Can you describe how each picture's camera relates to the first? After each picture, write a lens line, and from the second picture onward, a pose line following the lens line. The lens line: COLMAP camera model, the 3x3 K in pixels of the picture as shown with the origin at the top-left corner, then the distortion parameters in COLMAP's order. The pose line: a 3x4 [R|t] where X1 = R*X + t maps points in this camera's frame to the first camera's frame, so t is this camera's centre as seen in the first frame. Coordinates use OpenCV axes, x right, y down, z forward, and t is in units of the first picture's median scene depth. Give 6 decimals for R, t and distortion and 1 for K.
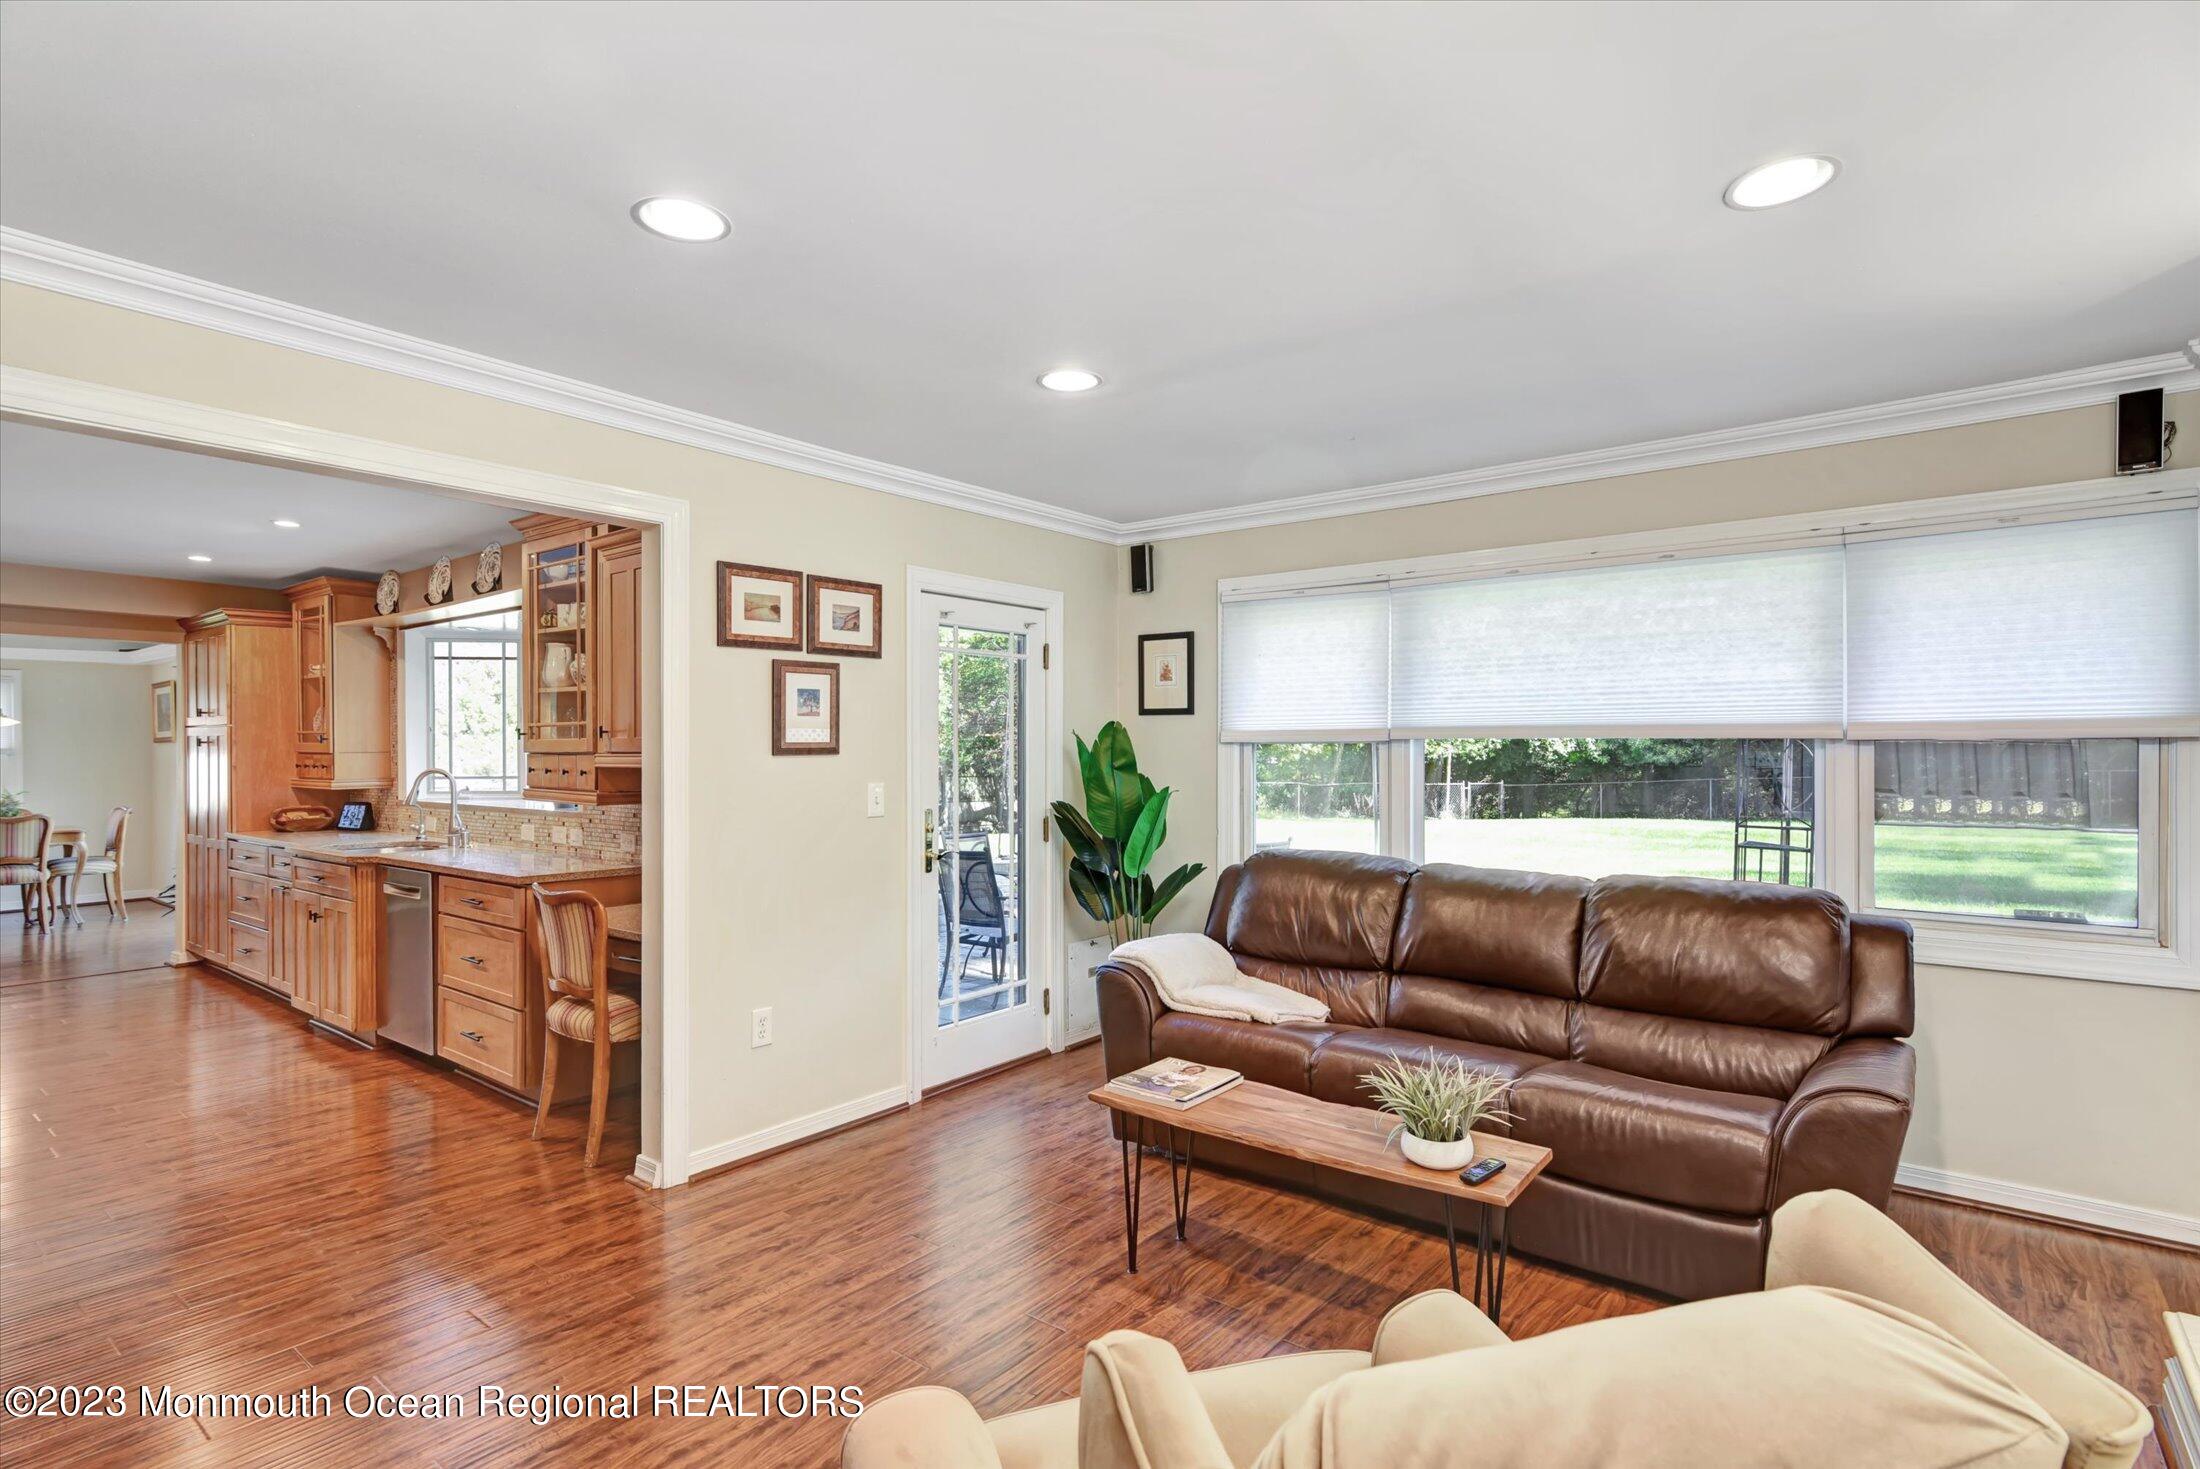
lens RADIAL K [[1070.5, 0, 1090.4], [0, 1070.5, 738.3], [0, 0, 1]] dist [0.005329, 0.000181]
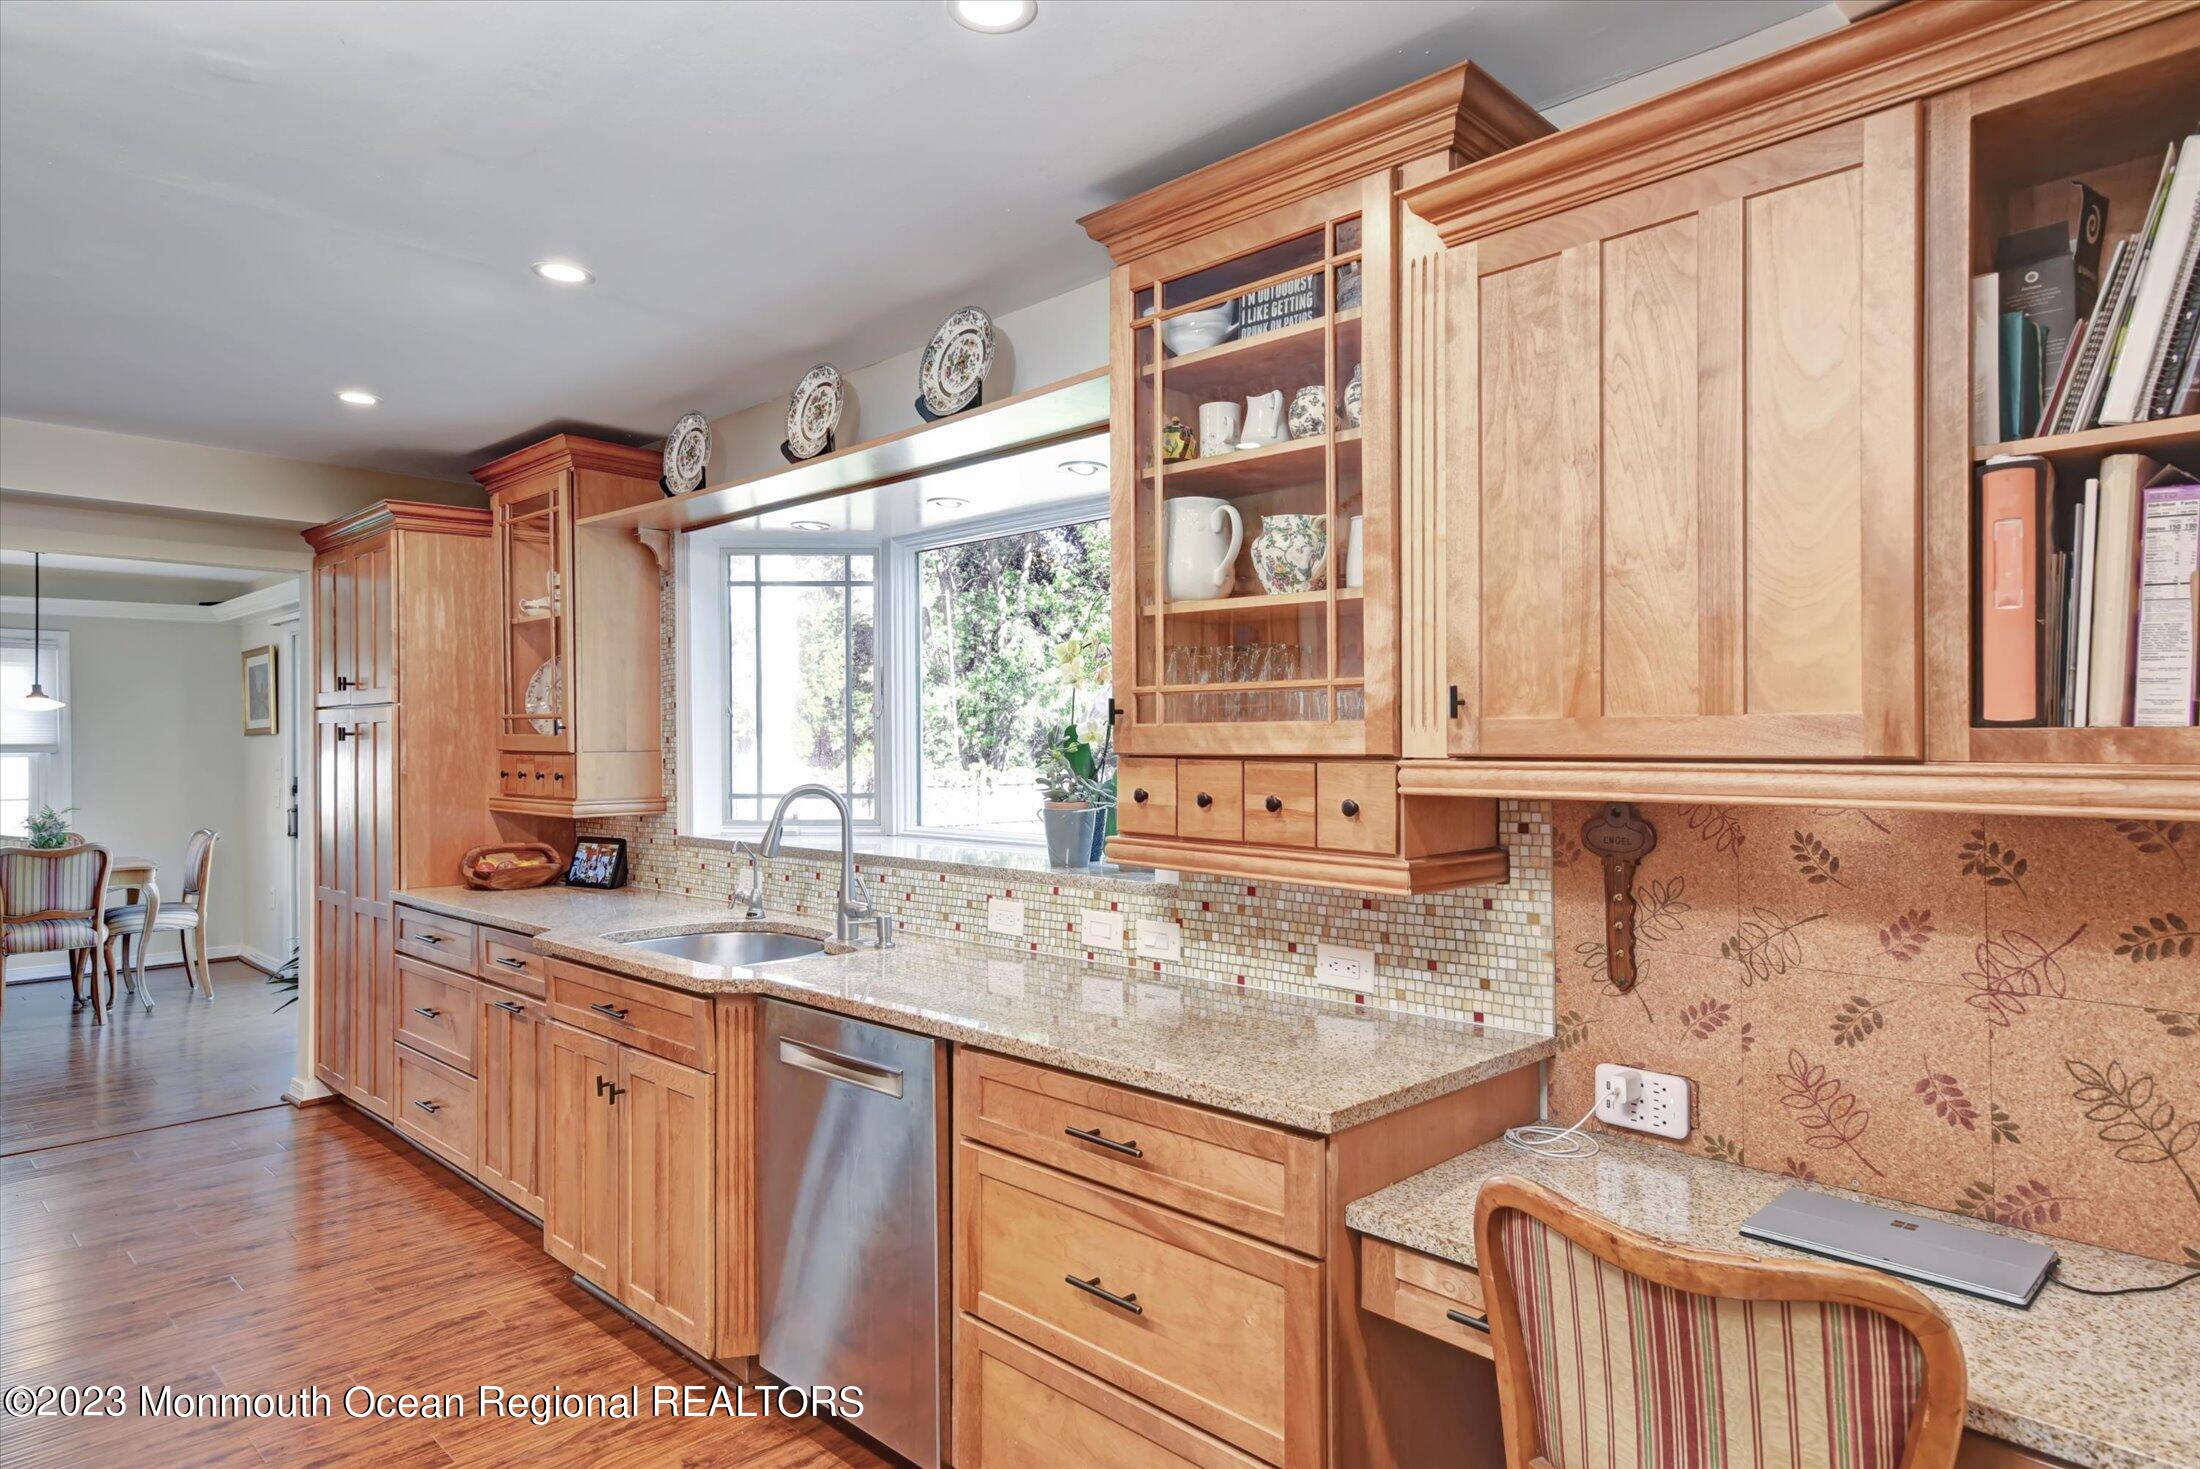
lens RADIAL K [[1301.7, 0, 1099.4], [0, 1301.7, 729.2], [0, 0, 1]] dist [0.028961, 0.000401]
pose [[0.992368, -0.001003, -0.123304, -0.331911], [0.000883, 0.999999, -0.001033, 0.002380], [0.123305, 0.000916, 0.992368, 0.338800]]
